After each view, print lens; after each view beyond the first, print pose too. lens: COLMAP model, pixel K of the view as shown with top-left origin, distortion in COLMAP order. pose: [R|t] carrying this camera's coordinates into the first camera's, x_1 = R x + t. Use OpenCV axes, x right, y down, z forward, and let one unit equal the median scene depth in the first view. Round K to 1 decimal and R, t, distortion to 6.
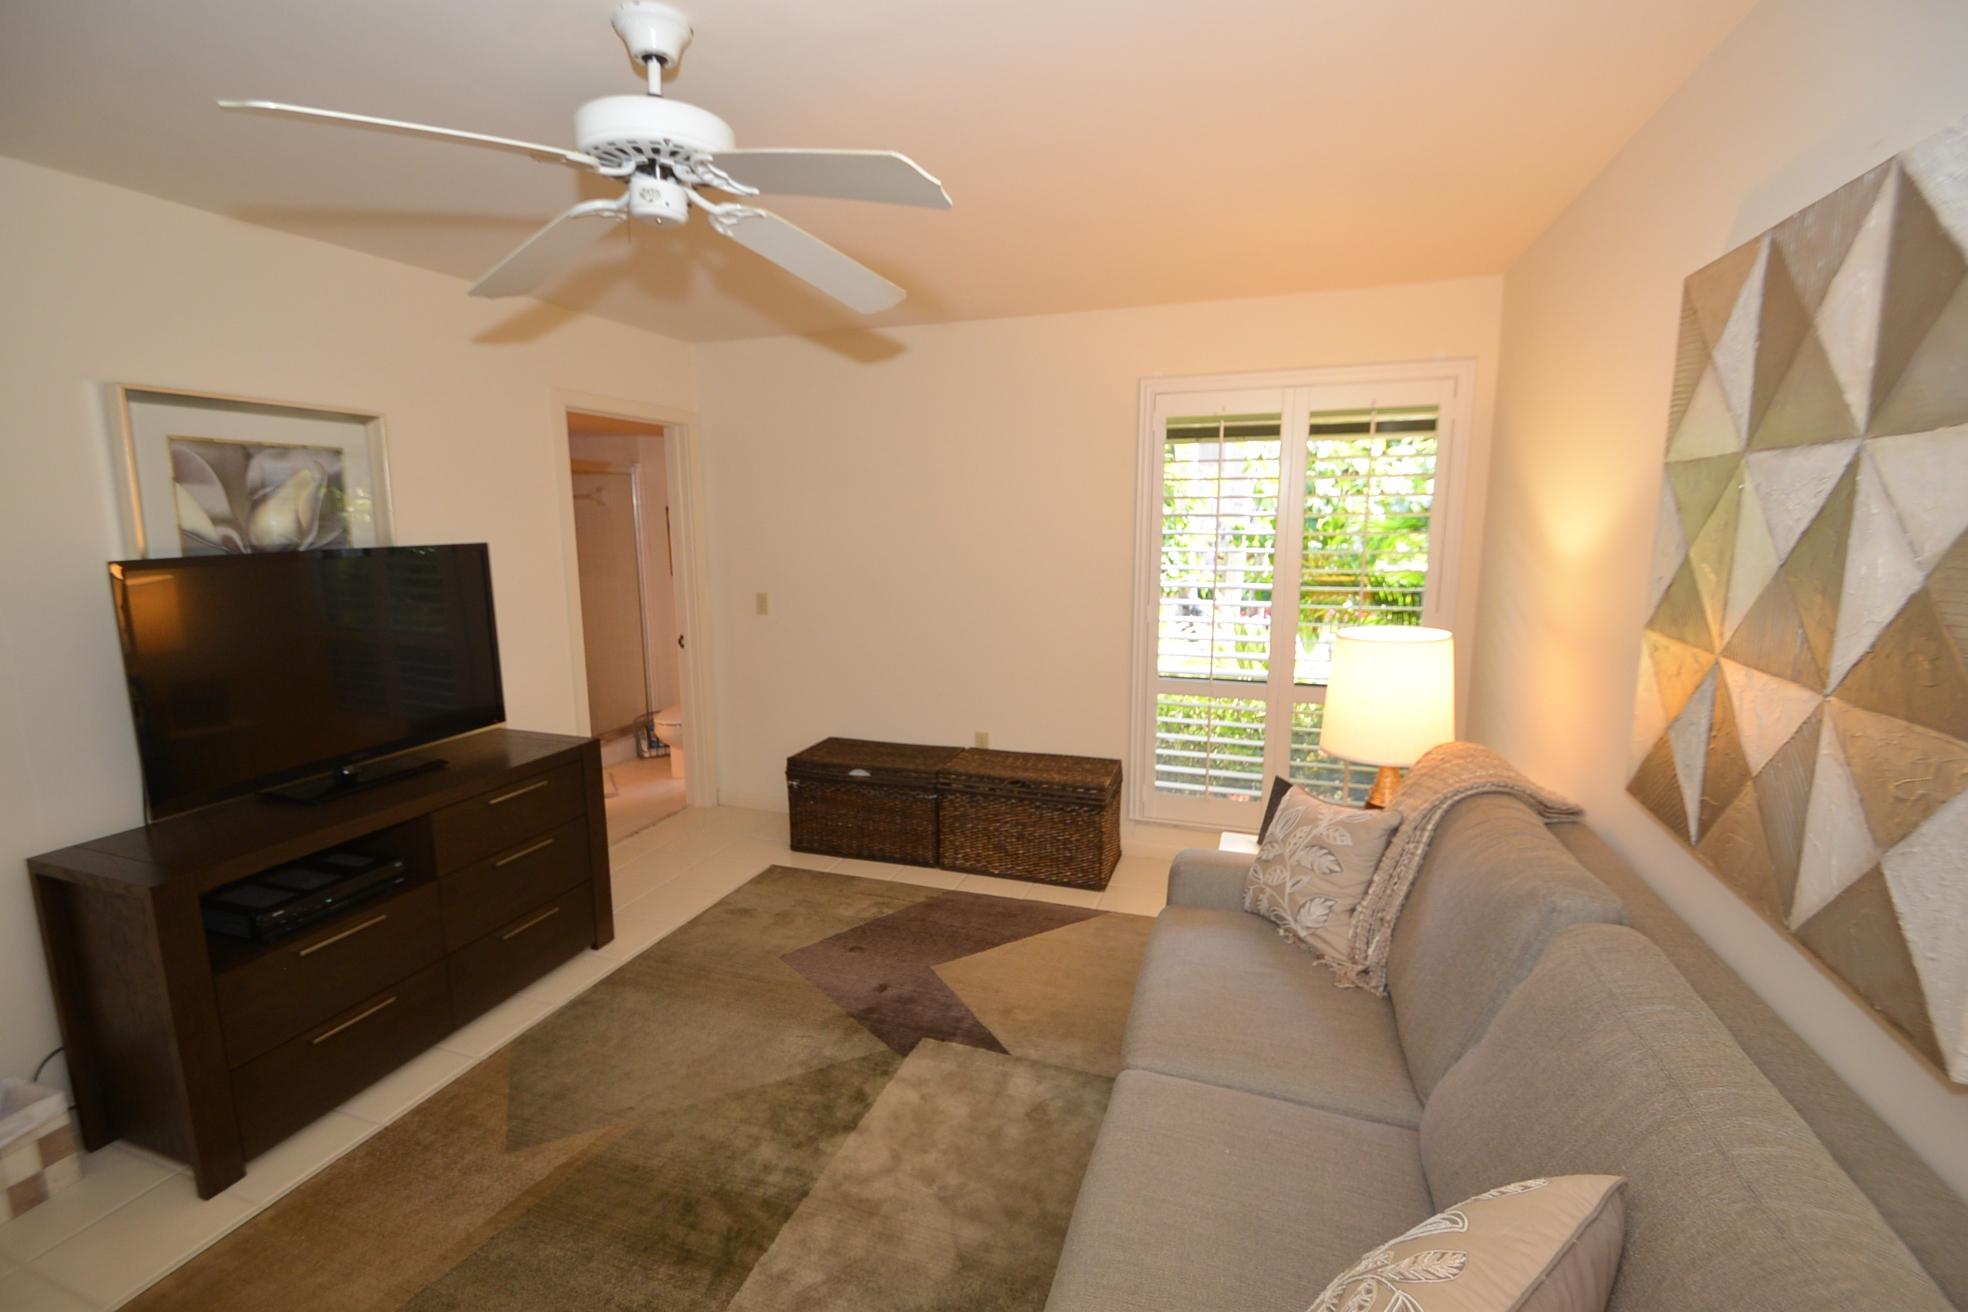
lens RADIAL K [[875.8, 0, 971.2], [0, 875.8, 655.8], [0, 0, 1]] dist [0.002846, -0.010405]
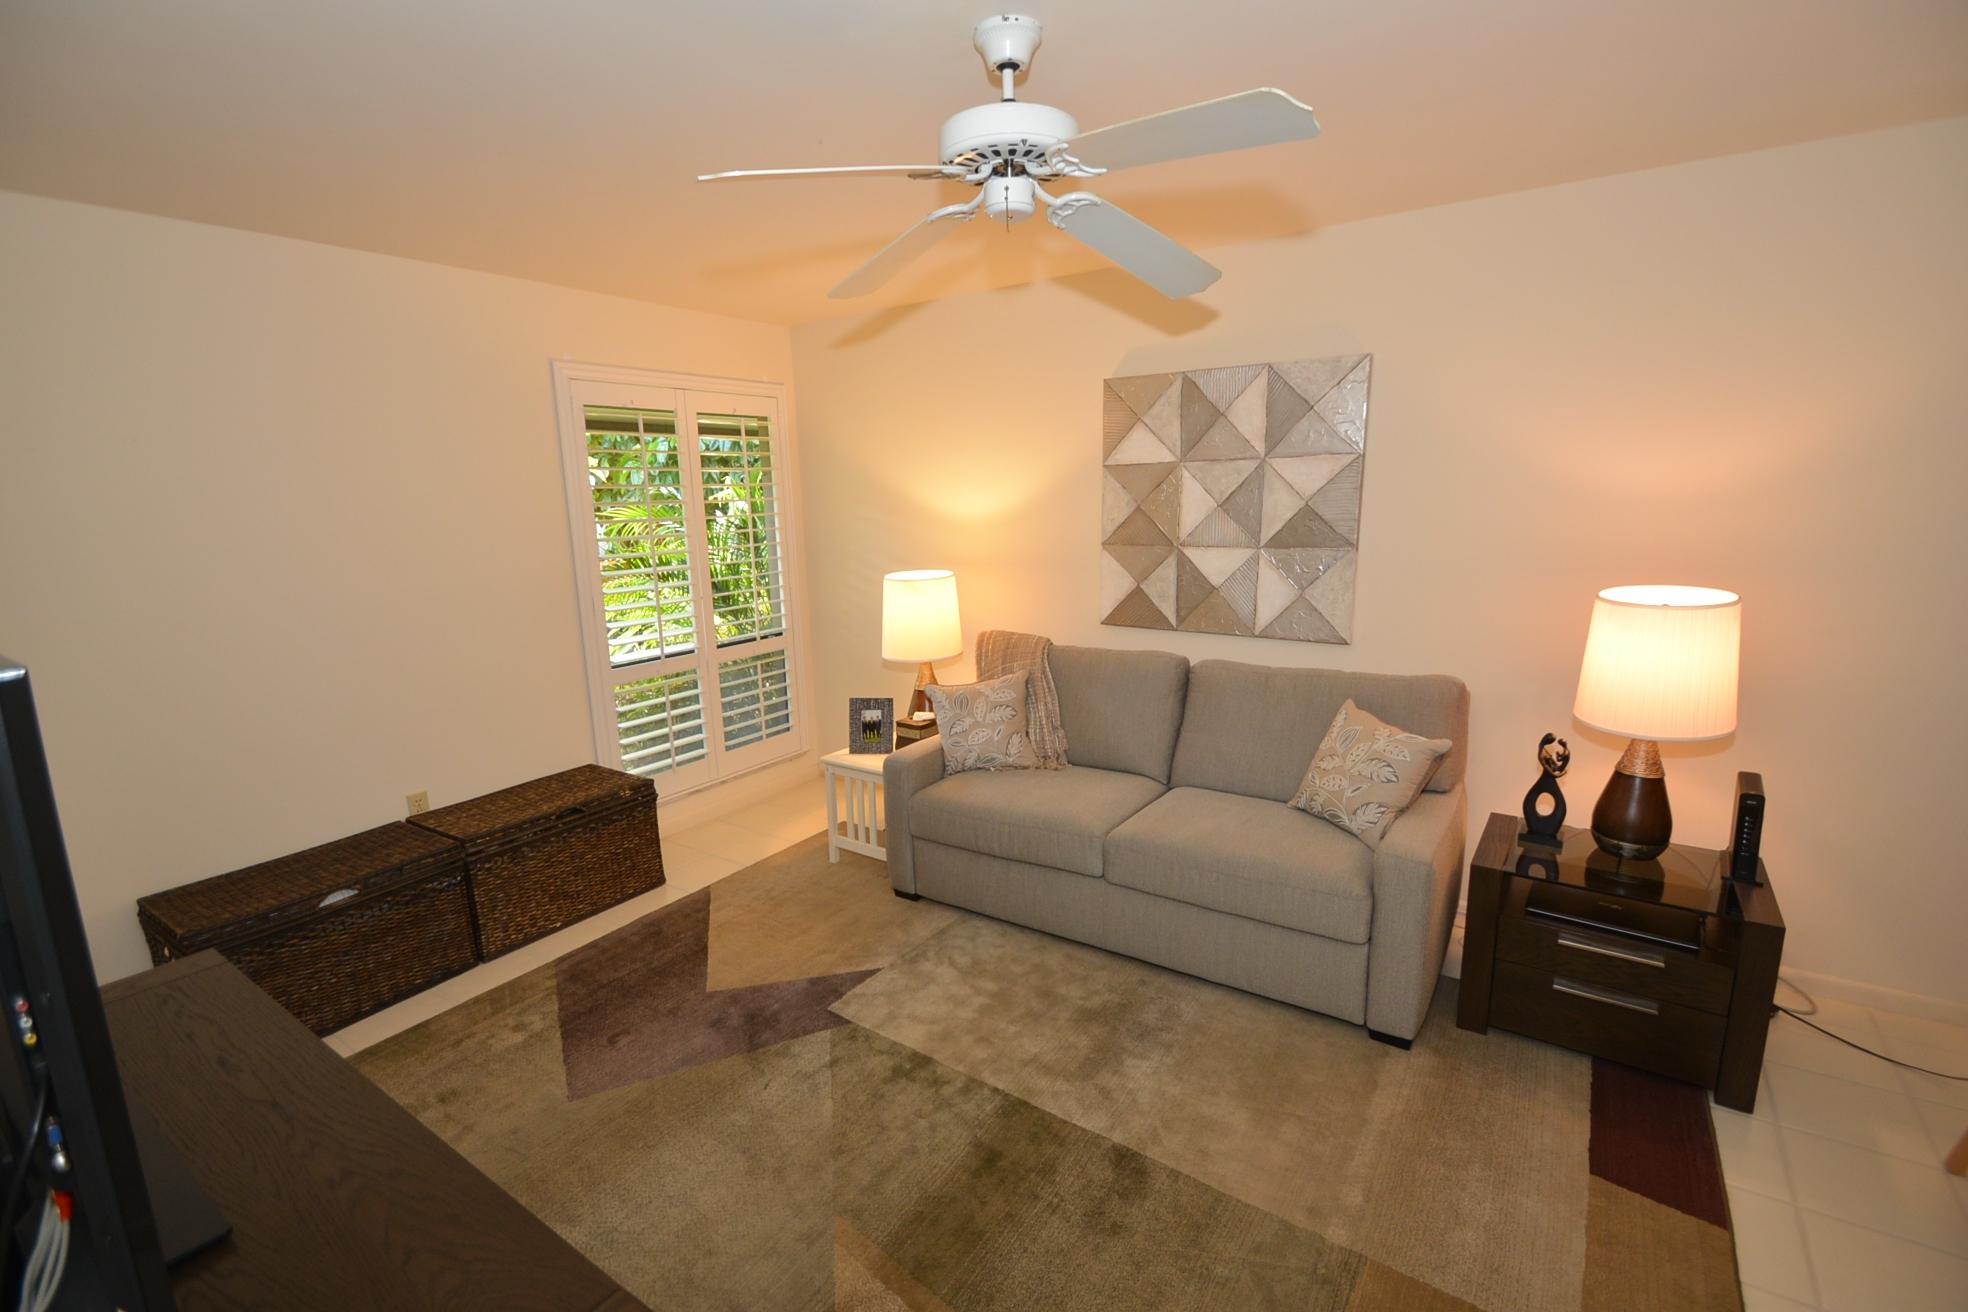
lens RADIAL K [[843.9, 0, 984.0], [0, 843.9, 656.0], [0, 0, 1]] dist [0.001695, 0.000042]
pose [[0.263157, -0.181978, 0.947435, -0.637323], [0.180388, 0.974011, 0.136978, -0.049187], [-0.947739, 0.134859, 0.289145, 0.358240]]
